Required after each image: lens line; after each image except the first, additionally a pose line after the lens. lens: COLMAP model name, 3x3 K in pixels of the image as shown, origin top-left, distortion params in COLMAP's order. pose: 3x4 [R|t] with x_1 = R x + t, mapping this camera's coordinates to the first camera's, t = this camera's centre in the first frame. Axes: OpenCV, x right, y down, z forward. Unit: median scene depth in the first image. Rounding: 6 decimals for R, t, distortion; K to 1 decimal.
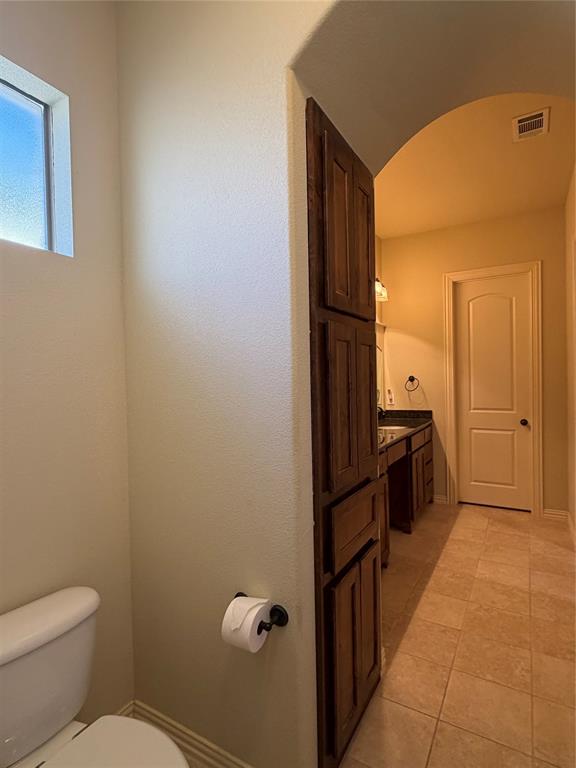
lens RADIAL K [[406.6, 0, 285.3], [0, 406.6, 382.6], [0, 0, 1]] dist [-0.001352, 0.000168]
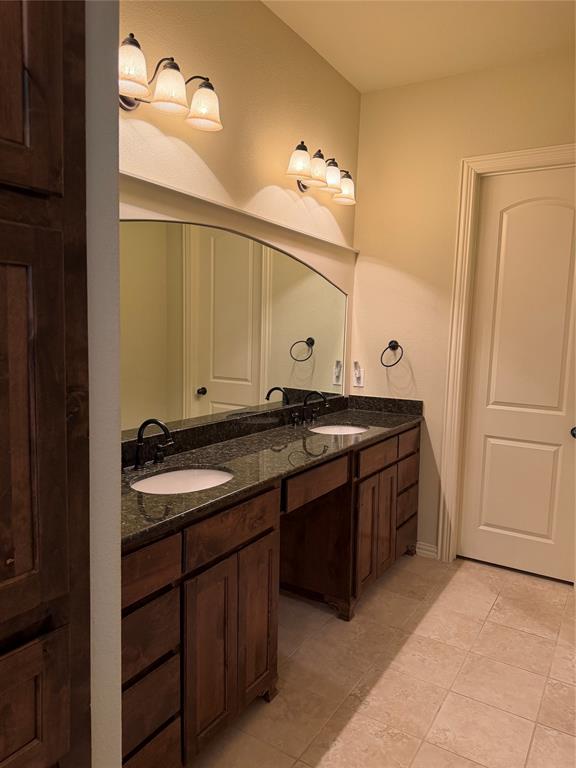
lens RADIAL K [[544.9, 0, 288.0], [0, 544.9, 389.2], [0, 0, 1]] dist [0.061409, -0.087588]
pose [[0.998592, 0.051787, -0.011481, 0.187074], [-0.050484, 0.994295, 0.093959, -0.013487], [0.016281, -0.093247, 0.995510, 0.230958]]
